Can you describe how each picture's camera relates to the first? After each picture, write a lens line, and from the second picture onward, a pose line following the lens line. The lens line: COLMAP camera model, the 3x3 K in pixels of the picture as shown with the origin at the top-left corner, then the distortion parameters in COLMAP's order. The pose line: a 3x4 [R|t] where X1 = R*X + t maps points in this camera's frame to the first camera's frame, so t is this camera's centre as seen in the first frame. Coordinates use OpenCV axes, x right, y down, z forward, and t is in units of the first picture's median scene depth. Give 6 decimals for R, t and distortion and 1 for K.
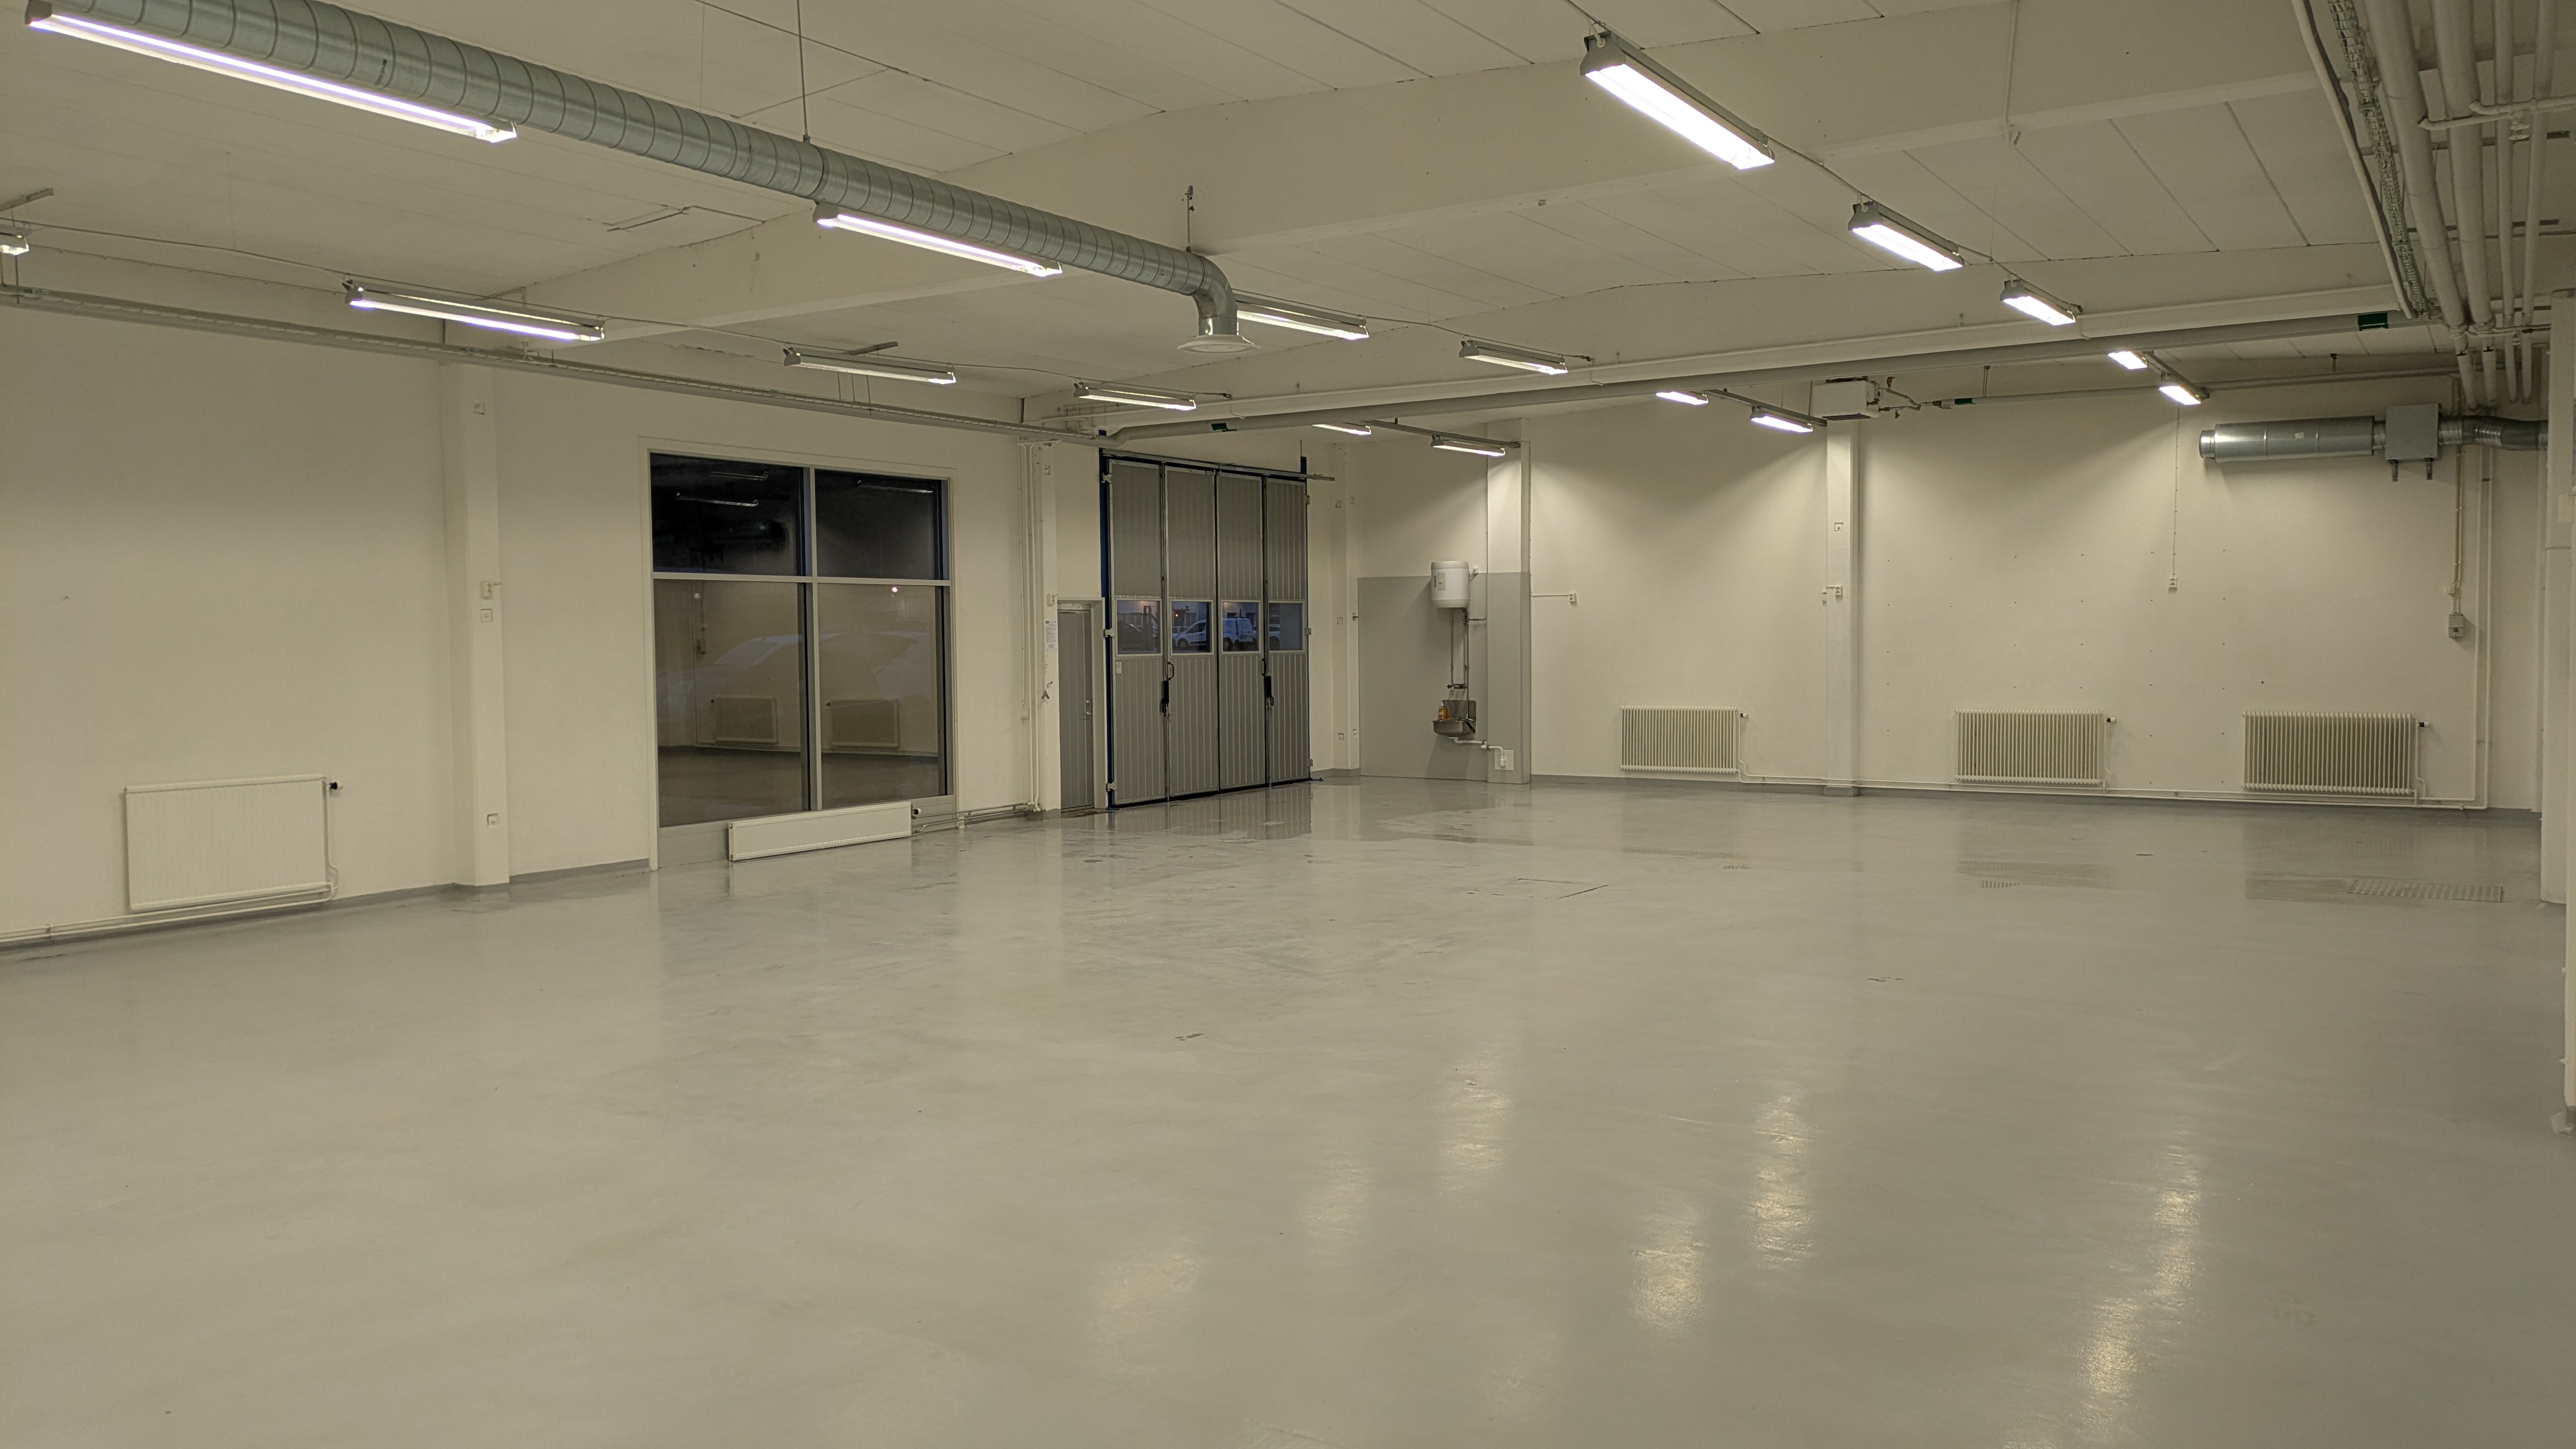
lens RADIAL K [[1922.7, 0, 1198.8], [0, 1922.7, 729.3], [0, 0, 1]] dist [0.051314, -0.002809]
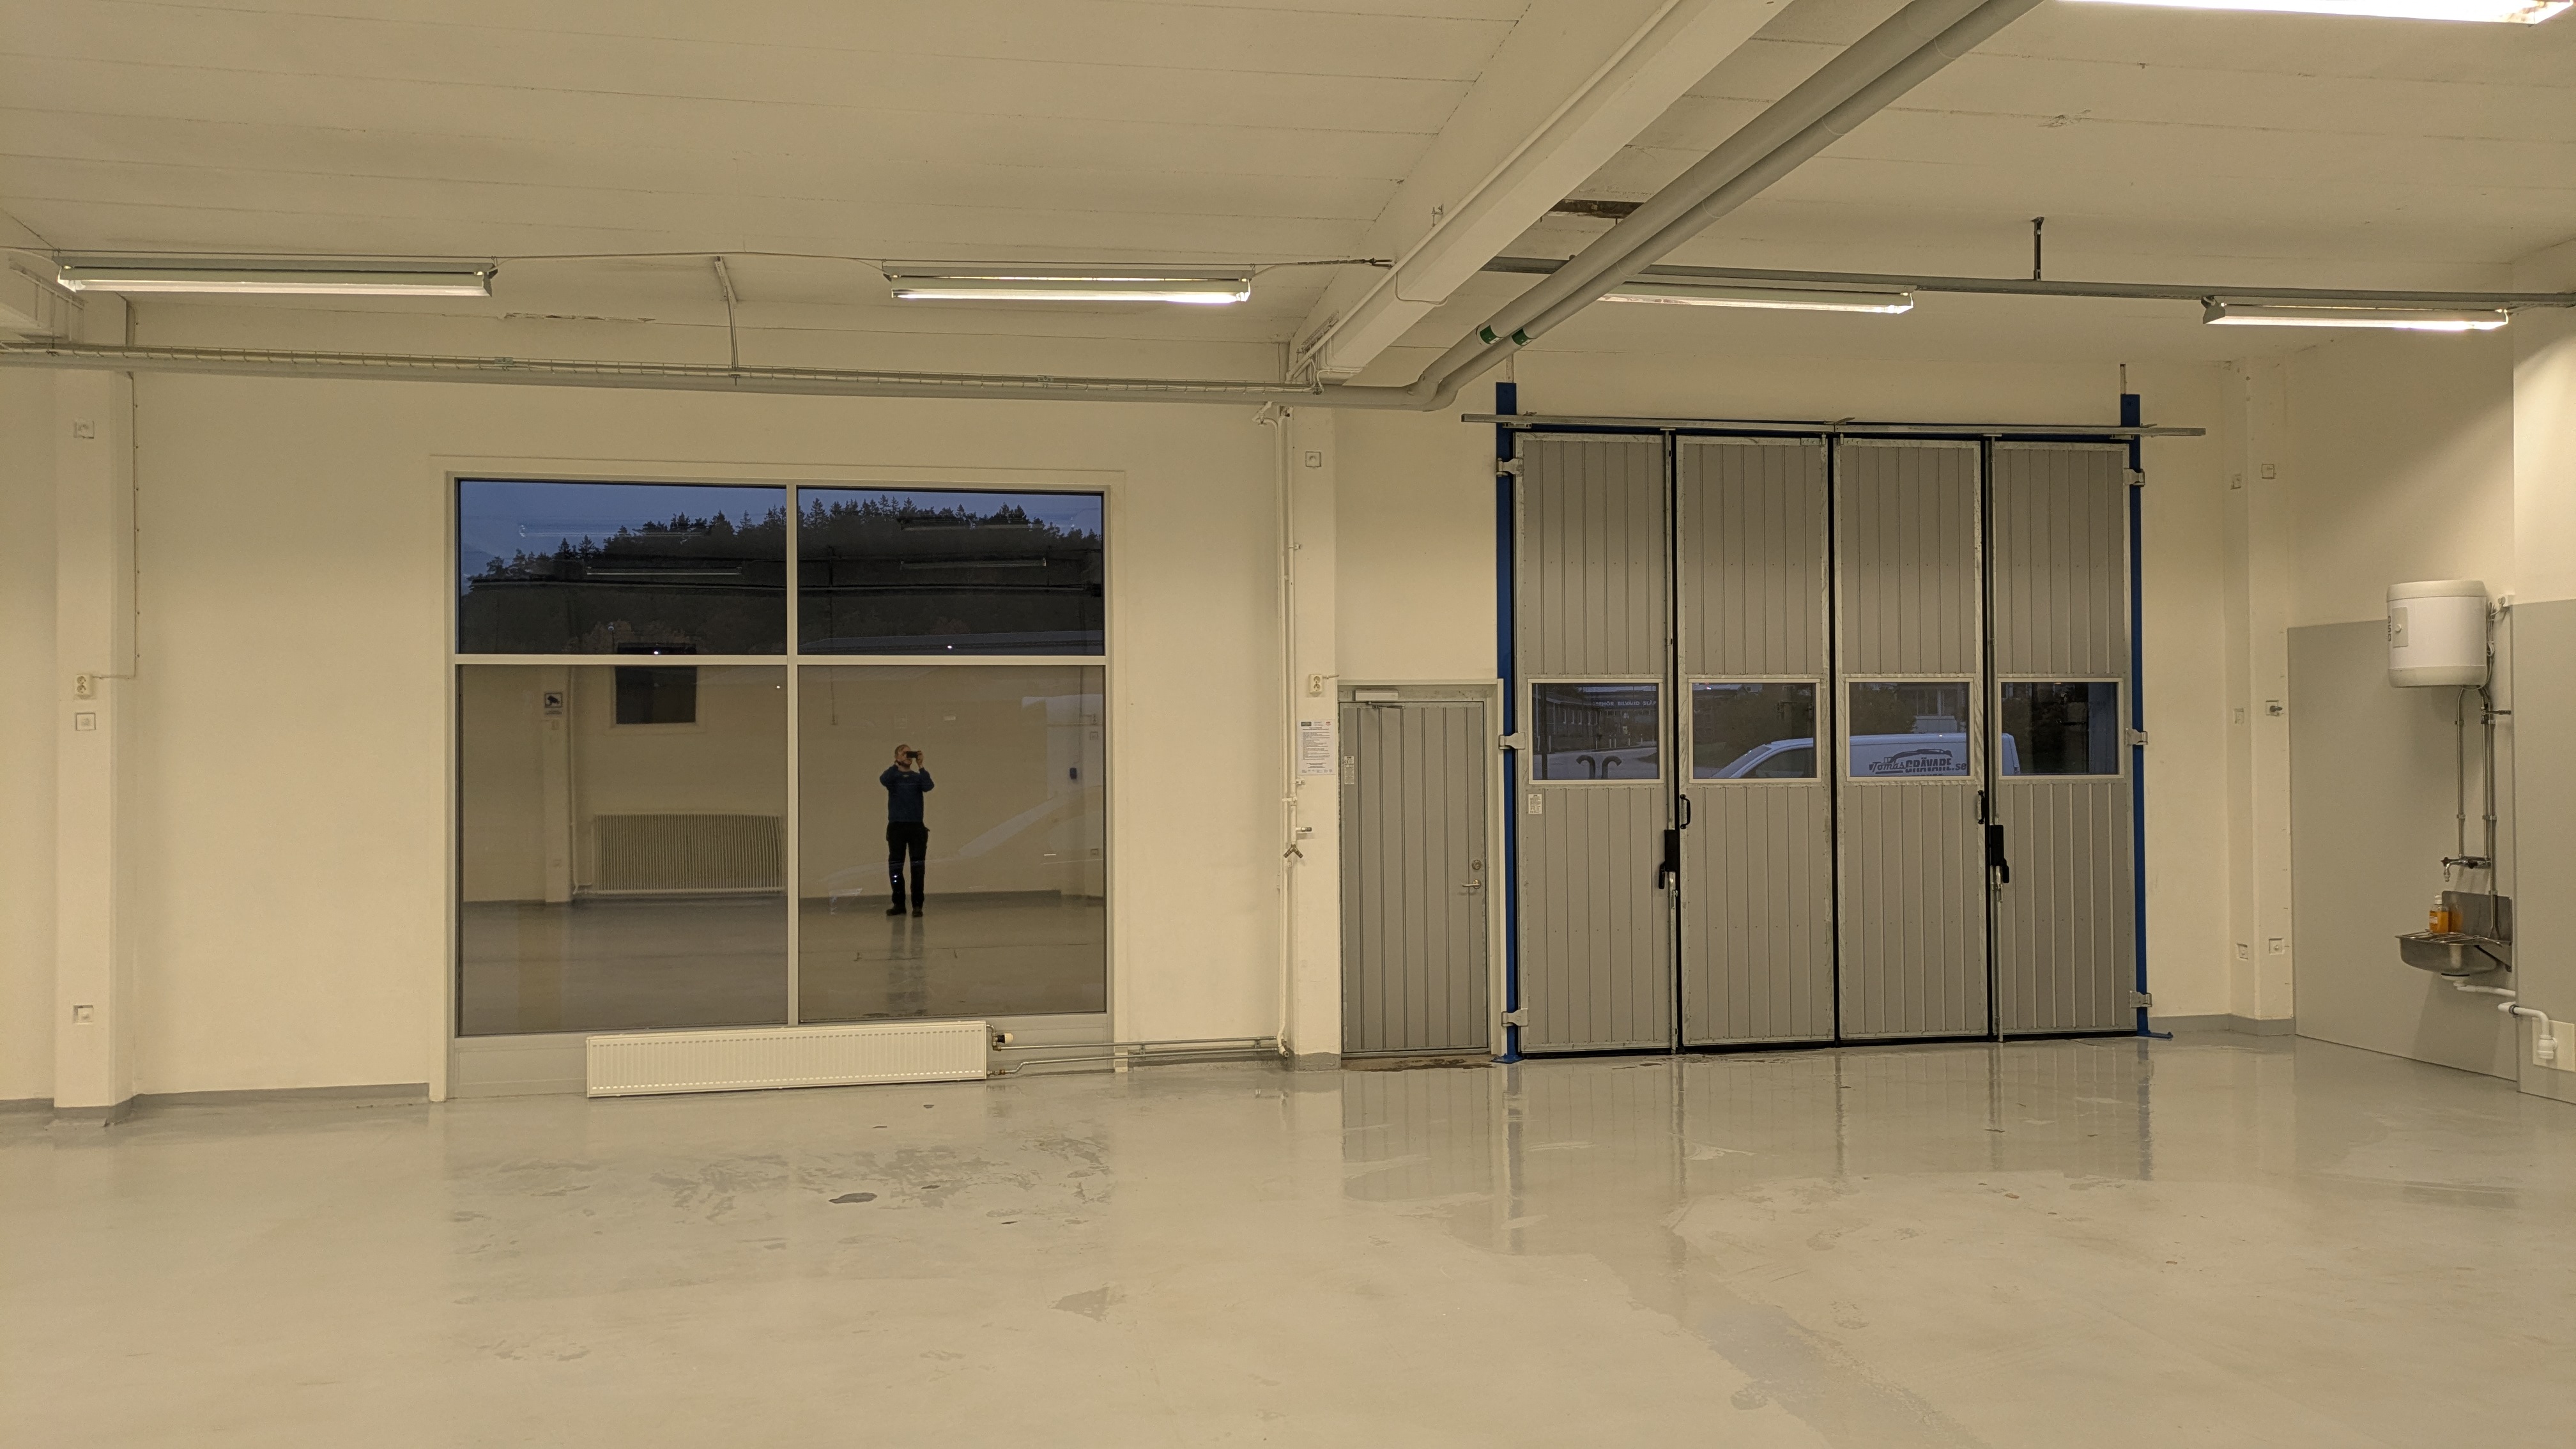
lens RADIAL K [[1922.7, 0, 1198.8], [0, 1922.7, 729.3], [0, 0, 1]] dist [0.051314, -0.002809]
pose [[0.699353, -0.000262, -0.714776, 0.290304], [-0.034893, 0.998795, -0.034507, -0.031342], [0.713924, 0.049073, 0.698501, 0.545627]]
